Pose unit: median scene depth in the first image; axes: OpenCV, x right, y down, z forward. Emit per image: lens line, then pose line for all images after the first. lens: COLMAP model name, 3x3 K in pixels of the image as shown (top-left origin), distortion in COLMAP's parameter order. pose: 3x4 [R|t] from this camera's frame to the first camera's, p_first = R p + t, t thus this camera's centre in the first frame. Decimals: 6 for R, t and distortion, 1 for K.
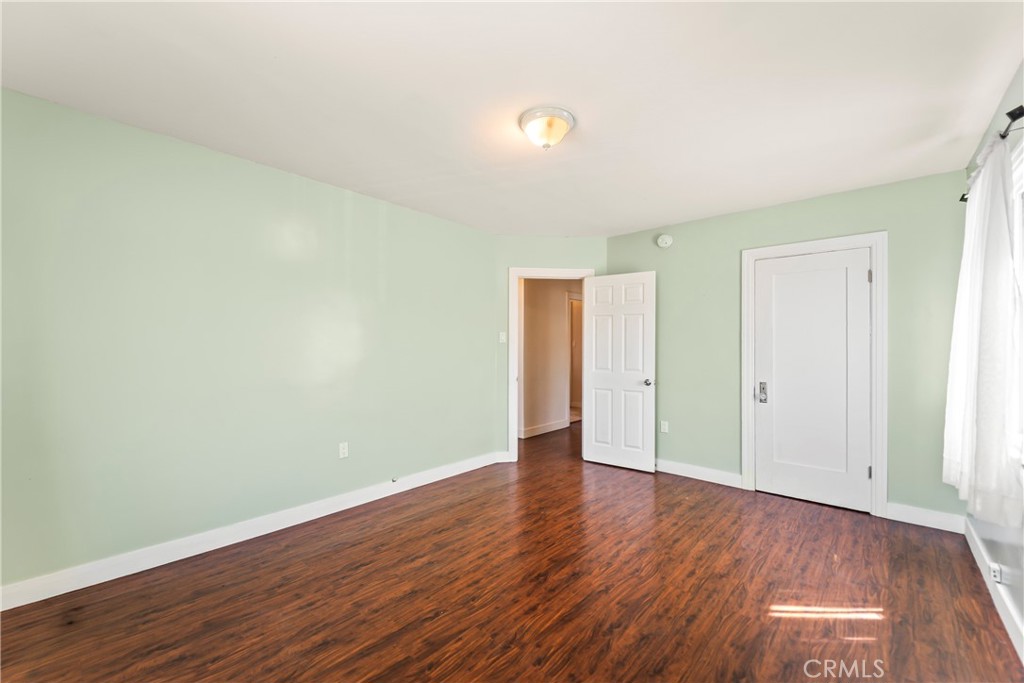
lens RADIAL K [[412.6, 0, 512.0], [0, 412.6, 345.6], [0, 0, 1]] dist [0.011631, -0.004781]
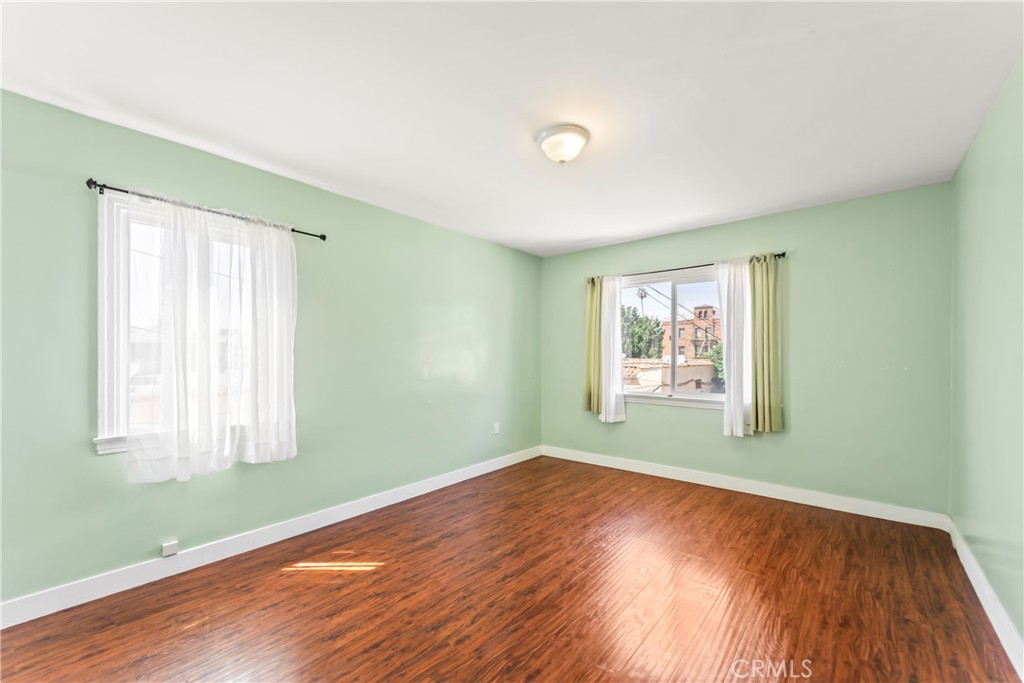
lens RADIAL K [[412.6, 0, 511.9], [0, 412.6, 349.3], [0, 0, 1]] dist [0.011631, -0.004781]
pose [[-0.999478, -0.004297, -0.032013, 0.247630], [-0.004018, 0.999953, -0.008773, 0.000573], [0.032050, -0.008640, -0.999449, 2.091803]]
